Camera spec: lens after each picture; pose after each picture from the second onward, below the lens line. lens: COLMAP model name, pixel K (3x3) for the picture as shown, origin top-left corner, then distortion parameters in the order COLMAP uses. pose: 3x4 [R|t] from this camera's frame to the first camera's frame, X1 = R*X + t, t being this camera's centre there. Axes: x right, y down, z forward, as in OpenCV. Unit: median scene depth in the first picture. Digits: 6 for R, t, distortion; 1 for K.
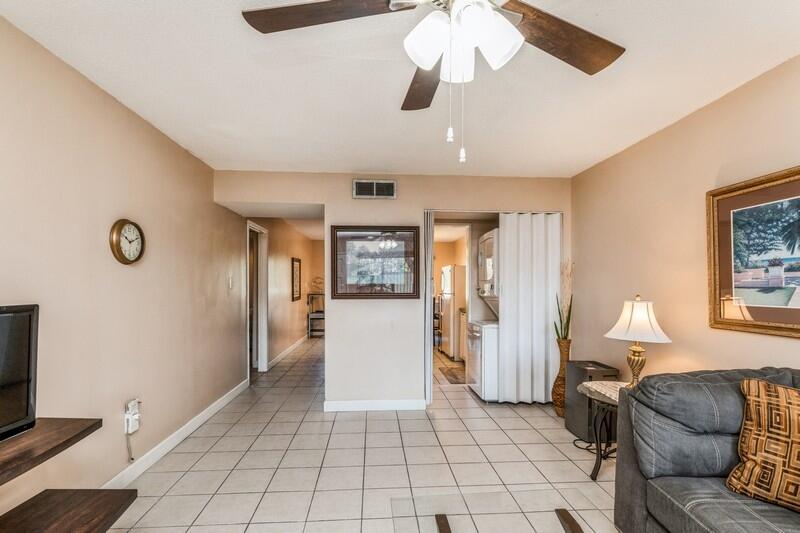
lens RADIAL K [[372.6, 0, 394.2], [0, 372.6, 281.2], [0, 0, 1]] dist [0.002040, 0.000002]
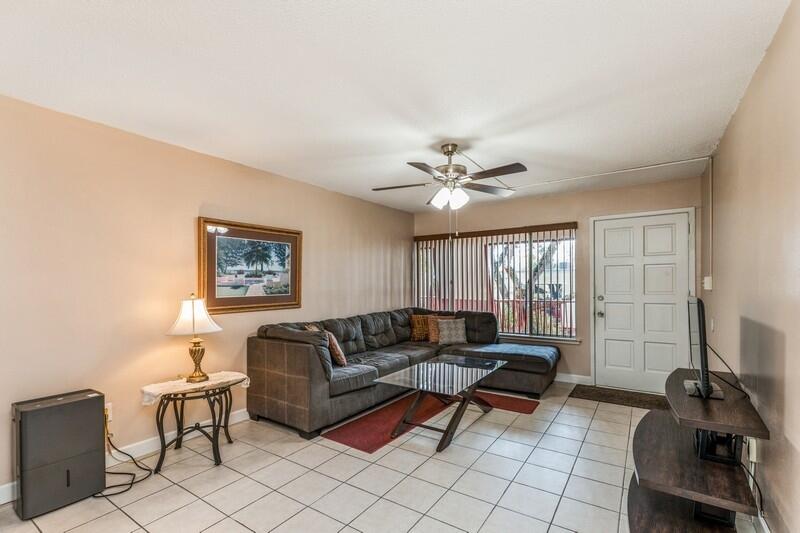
lens RADIAL K [[365.2, 0, 403.8], [0, 365.2, 284.1], [0, 0, 1]] dist [0.002422, 0.000297]
pose [[-0.797962, 0.001032, 0.602707, -0.420458], [-0.002392, 0.999985, -0.004880, 0.009418], [-0.602703, -0.005336, -0.797948, 1.186044]]
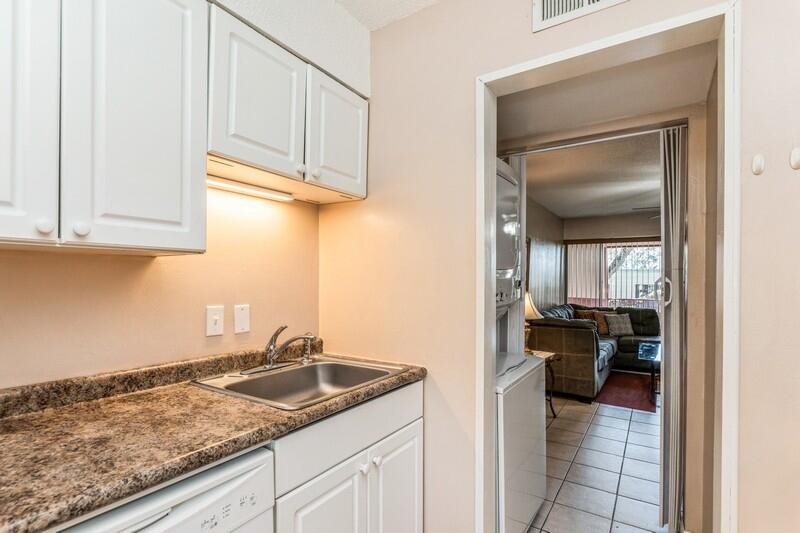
lens RADIAL K [[391.5, 0, 402.6], [0, 391.5, 281.0], [0, 0, 1]] dist [-0.000437, -0.000067]
pose [[-0.806742, -0.006748, 0.590865, 0.087121], [-0.014345, 0.999864, -0.008168, 0.018389], [-0.590730, -0.015065, -0.806729, 2.021360]]
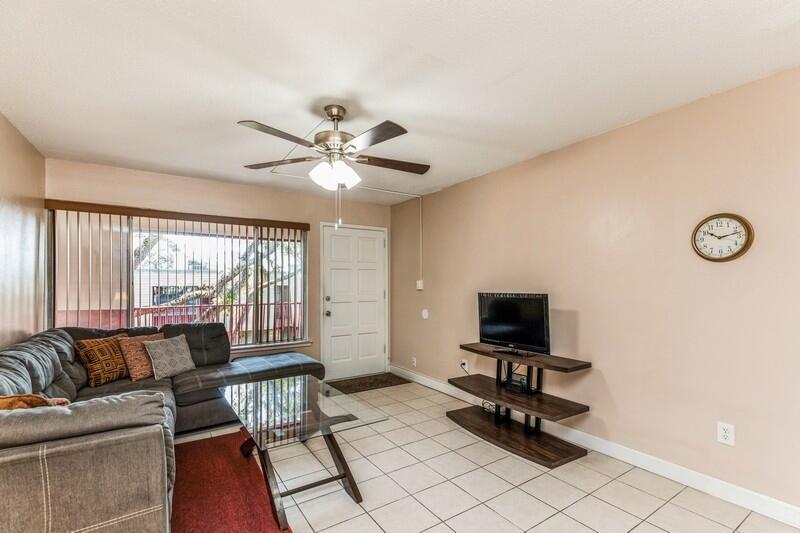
lens RADIAL K [[365.2, 0, 403.8], [0, 365.2, 284.1], [0, 0, 1]] dist [0.002422, 0.000297]
pose [[-0.862981, 0.001420, -0.505235, 0.319677], [0.006502, 0.999944, -0.008296, 0.008689], [0.505195, -0.010444, -0.862942, 1.064401]]
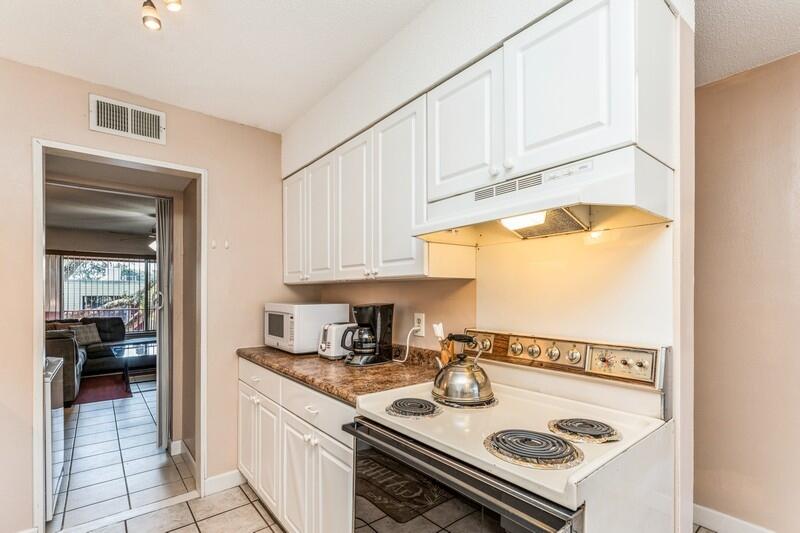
lens RADIAL K [[378.7, 0, 403.2], [0, 378.7, 292.9], [0, 0, 1]] dist [0.011989, 0.000092]
pose [[-0.813848, -0.002834, -0.581071, 0.176678], [0.005124, 0.999914, -0.012053, 0.019585], [0.581056, -0.012787, -0.813763, 2.422037]]
